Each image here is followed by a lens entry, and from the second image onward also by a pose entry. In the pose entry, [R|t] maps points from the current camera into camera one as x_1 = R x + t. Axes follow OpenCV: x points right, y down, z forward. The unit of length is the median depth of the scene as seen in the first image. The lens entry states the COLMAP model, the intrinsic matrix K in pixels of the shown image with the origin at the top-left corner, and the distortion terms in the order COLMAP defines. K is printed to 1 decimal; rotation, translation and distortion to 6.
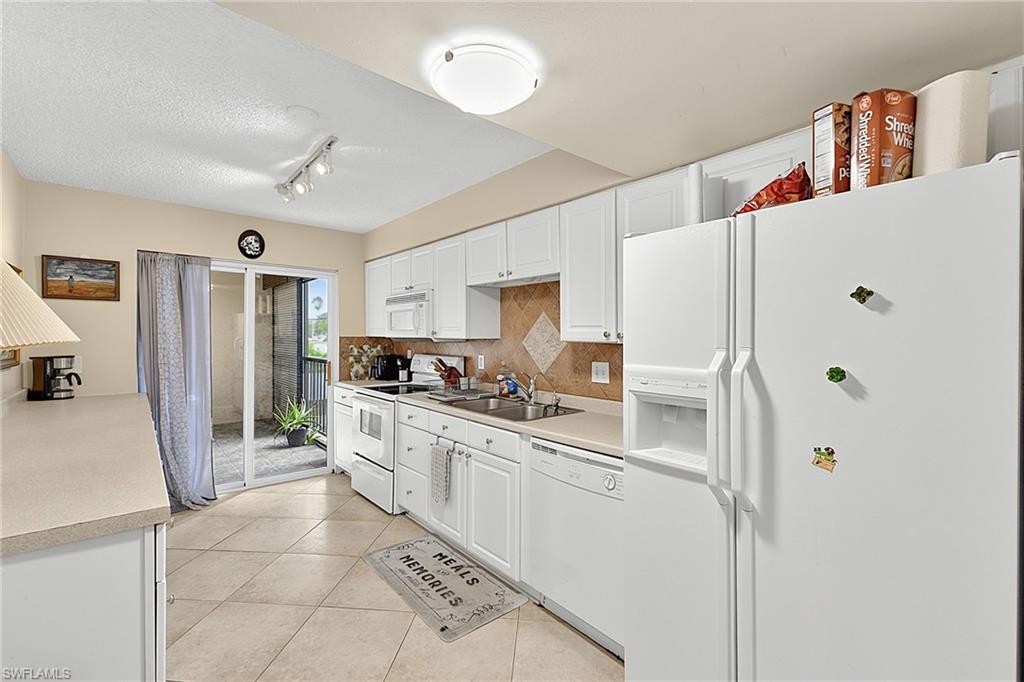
lens RADIAL K [[435.6, 0, 520.4], [0, 435.6, 345.2], [0, 0, 1]] dist [0.001910, -0.003637]
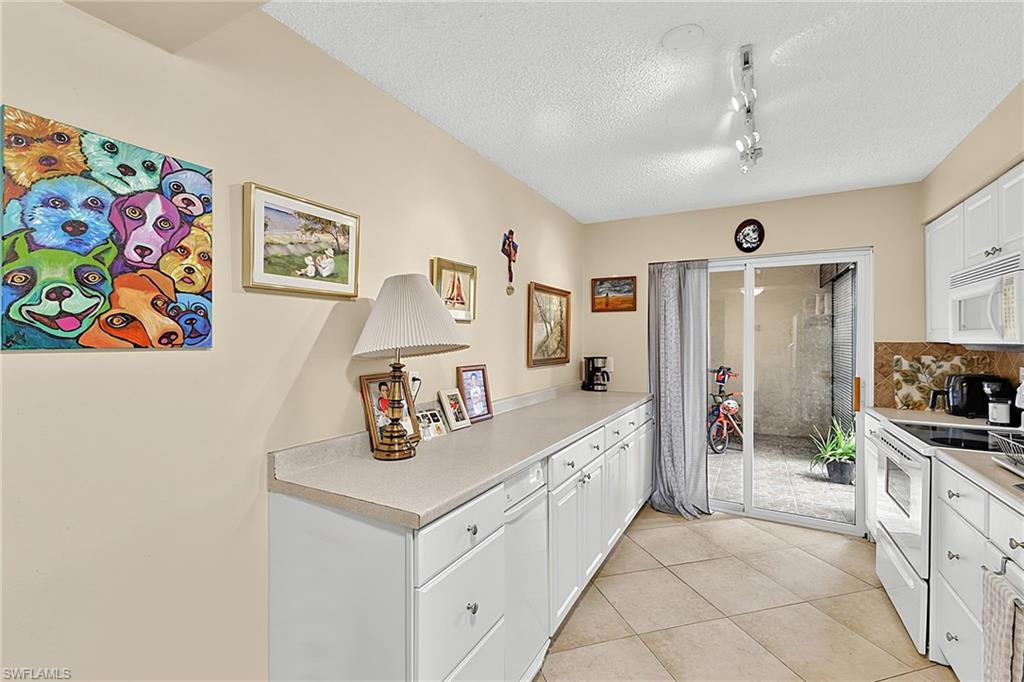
lens RADIAL K [[446.2, 0, 508.9], [0, 446.2, 341.6], [0, 0, 1]] dist [0.003813, -0.000134]
pose [[0.337454, 0.000162, -0.941342, 0.061139], [-0.021138, 0.999749, -0.007406, -0.003853], [0.941105, 0.022397, 0.337372, 0.254937]]
